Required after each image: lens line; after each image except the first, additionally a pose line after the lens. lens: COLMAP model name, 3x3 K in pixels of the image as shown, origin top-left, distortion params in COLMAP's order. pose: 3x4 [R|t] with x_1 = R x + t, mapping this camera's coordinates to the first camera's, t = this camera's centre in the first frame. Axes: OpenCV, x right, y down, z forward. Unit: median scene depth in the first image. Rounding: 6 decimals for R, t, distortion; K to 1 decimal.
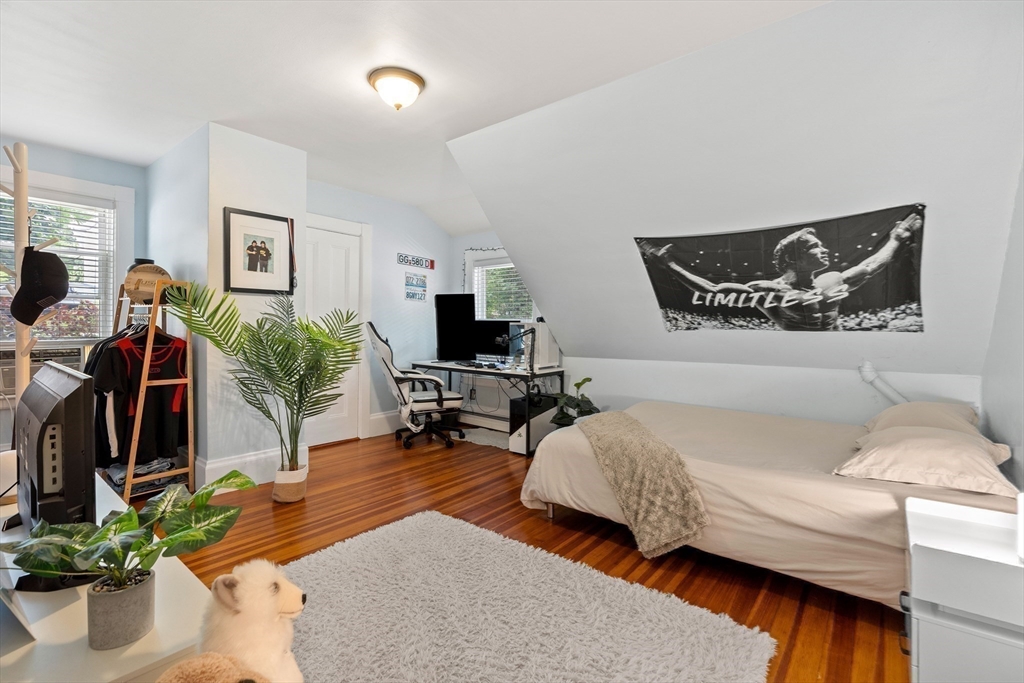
lens RADIAL K [[470.1, 0, 512.0], [0, 470.1, 341.5], [0, 0, 1]] dist [-0.000212, 0.000973]
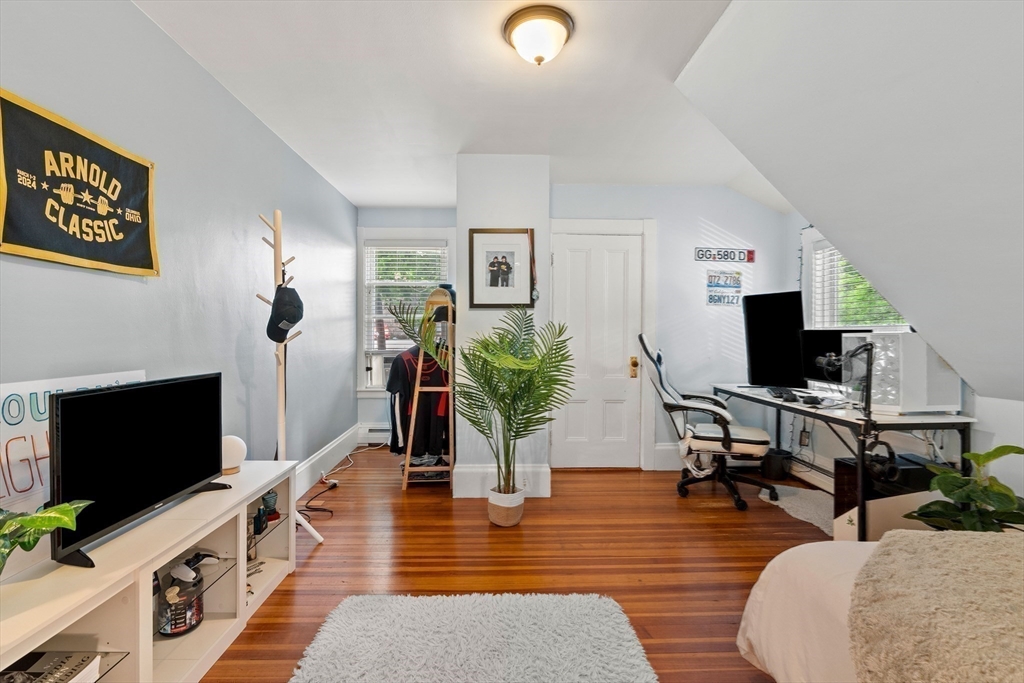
lens RADIAL K [[470.1, 0, 512.0], [0, 470.1, 341.5], [0, 0, 1]] dist [-0.000212, 0.000973]
pose [[0.650211, 0.004443, -0.759740, 0.193355], [-0.018656, 0.999775, -0.010120, -0.016105], [0.759524, 0.020754, 0.650148, 0.284313]]
